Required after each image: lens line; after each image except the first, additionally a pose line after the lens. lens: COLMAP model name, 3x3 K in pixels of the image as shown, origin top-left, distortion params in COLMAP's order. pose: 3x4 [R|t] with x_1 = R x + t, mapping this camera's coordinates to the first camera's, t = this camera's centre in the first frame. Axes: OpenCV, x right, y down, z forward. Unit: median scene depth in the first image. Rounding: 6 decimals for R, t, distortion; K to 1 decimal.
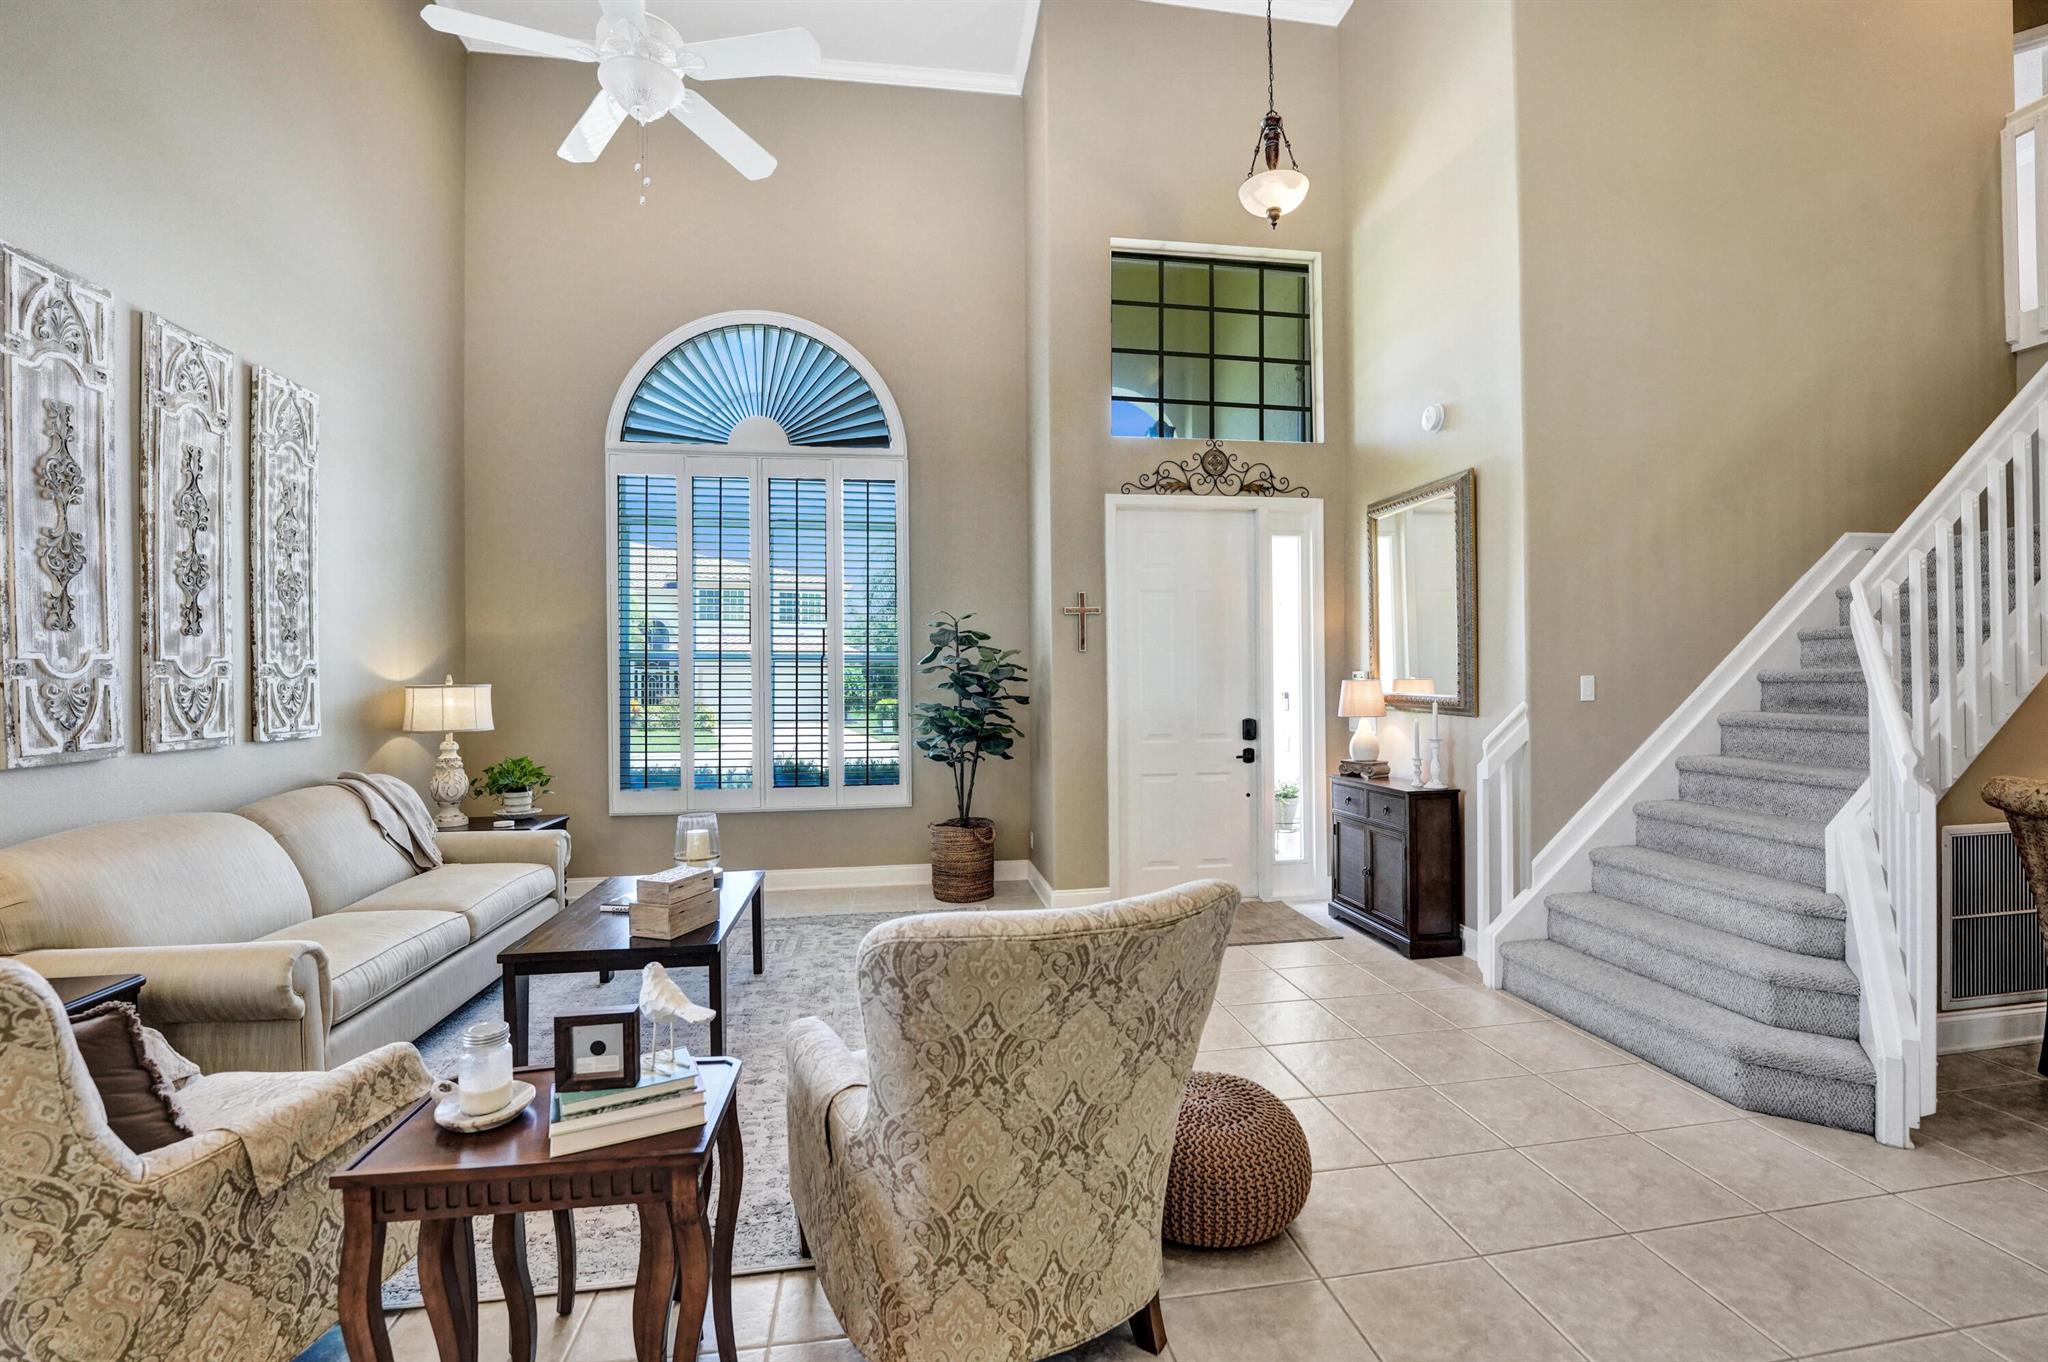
lens RADIAL K [[860.5, 0, 1029.7], [0, 860.5, 685.1], [0, 0, 1]] dist [-0.037934, 0.006571]
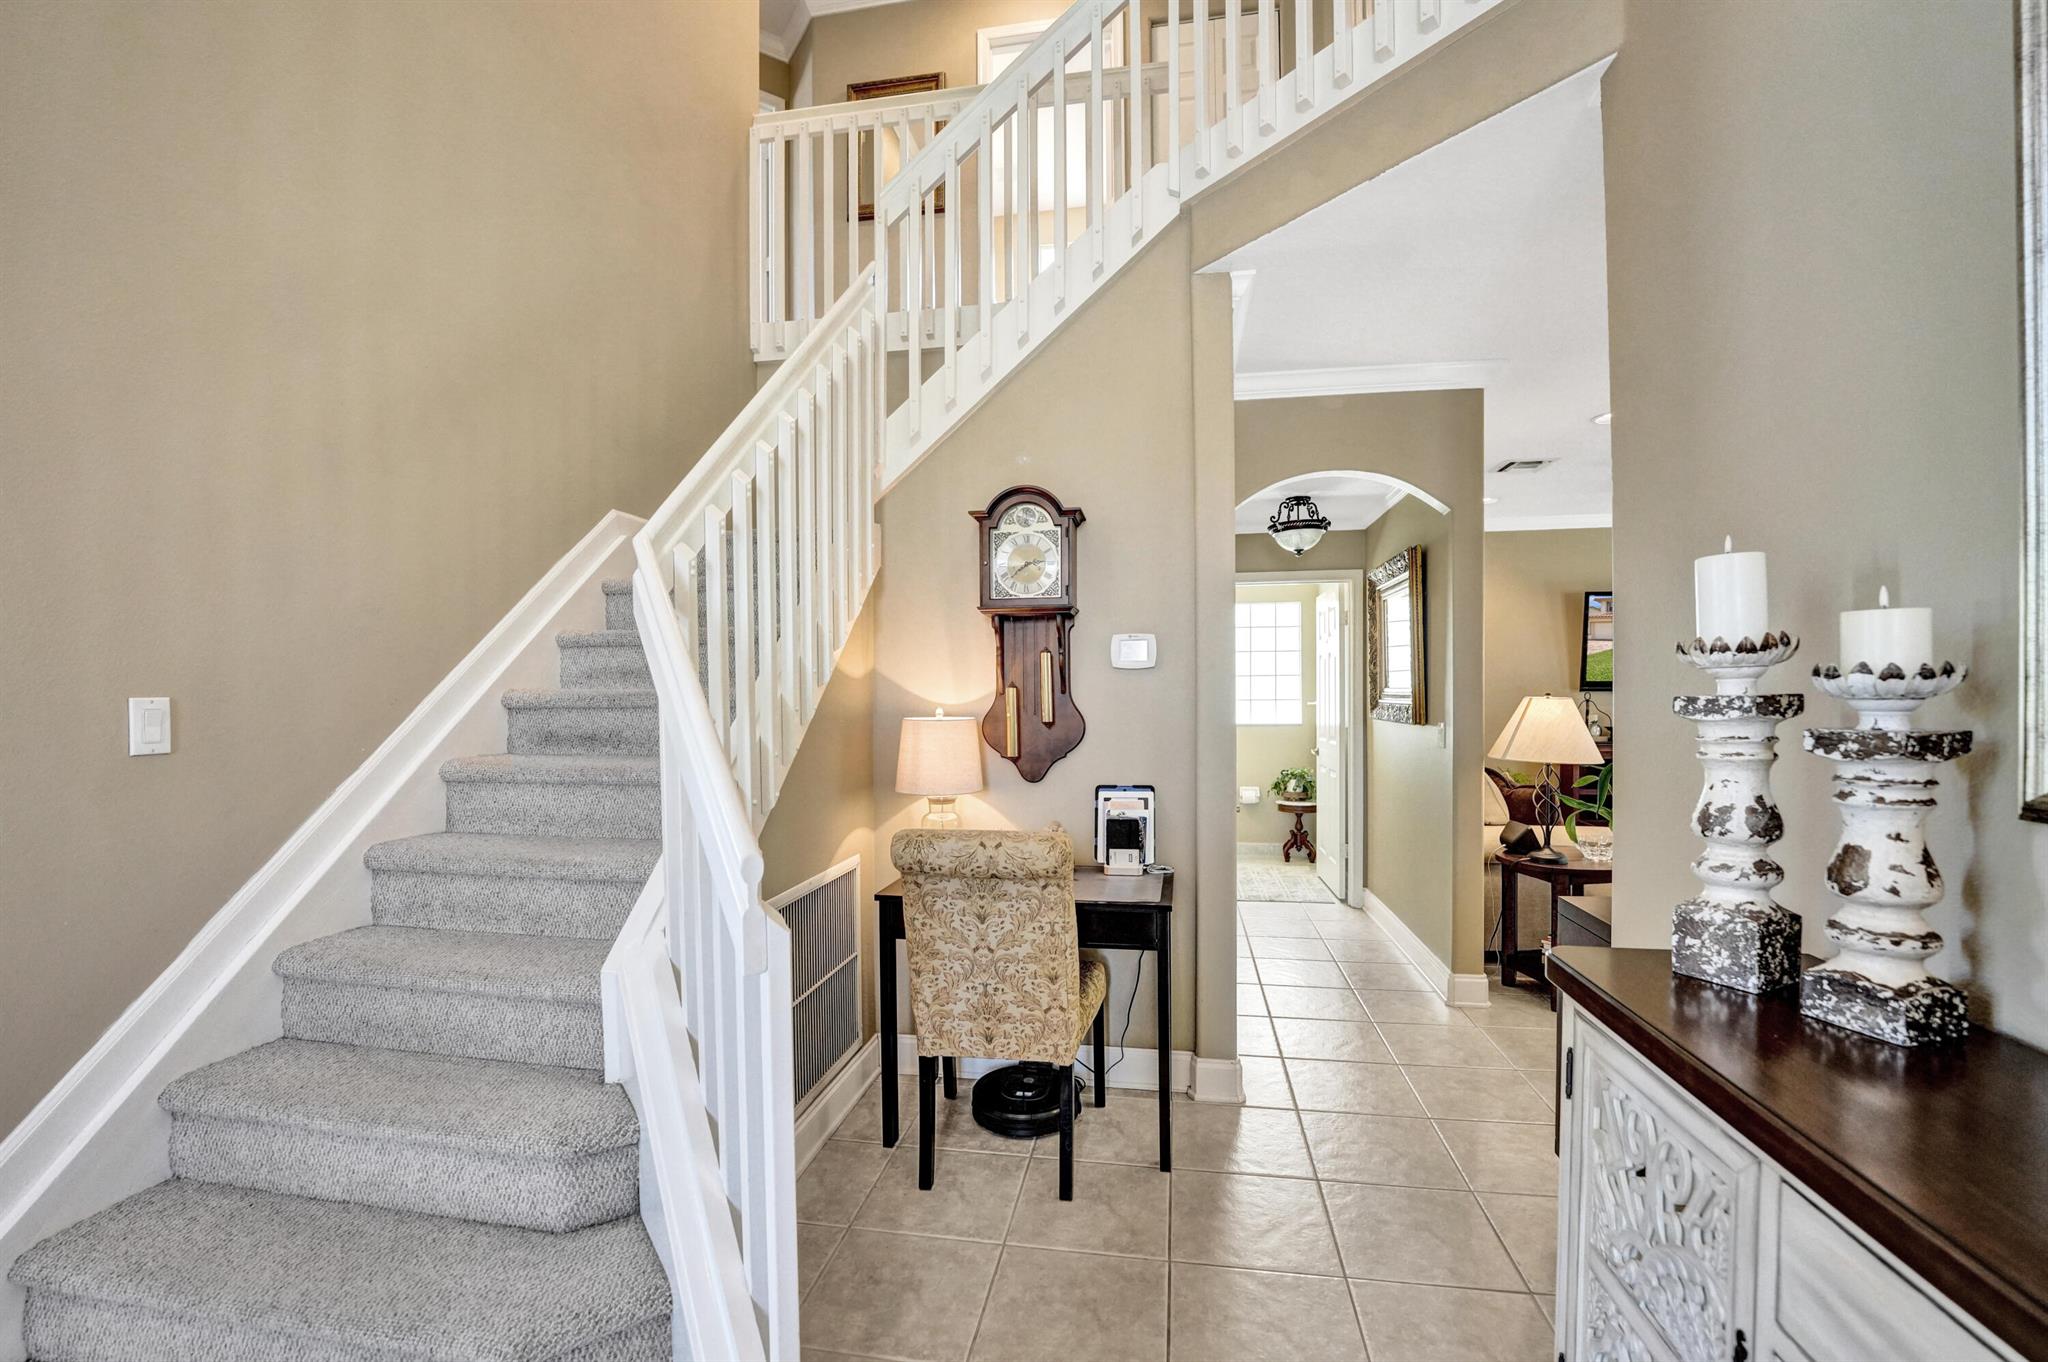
lens RADIAL K [[861.3, 0, 1027.8], [0, 861.3, 699.8], [0, 0, 1]] dist [-0.025913, 0.000070]
pose [[0.322159, -0.000054, 0.946686, 0.405094], [0.007768, 0.999966, -0.002587, -0.005720], [-0.946654, 0.008187, 0.322149, 0.437154]]
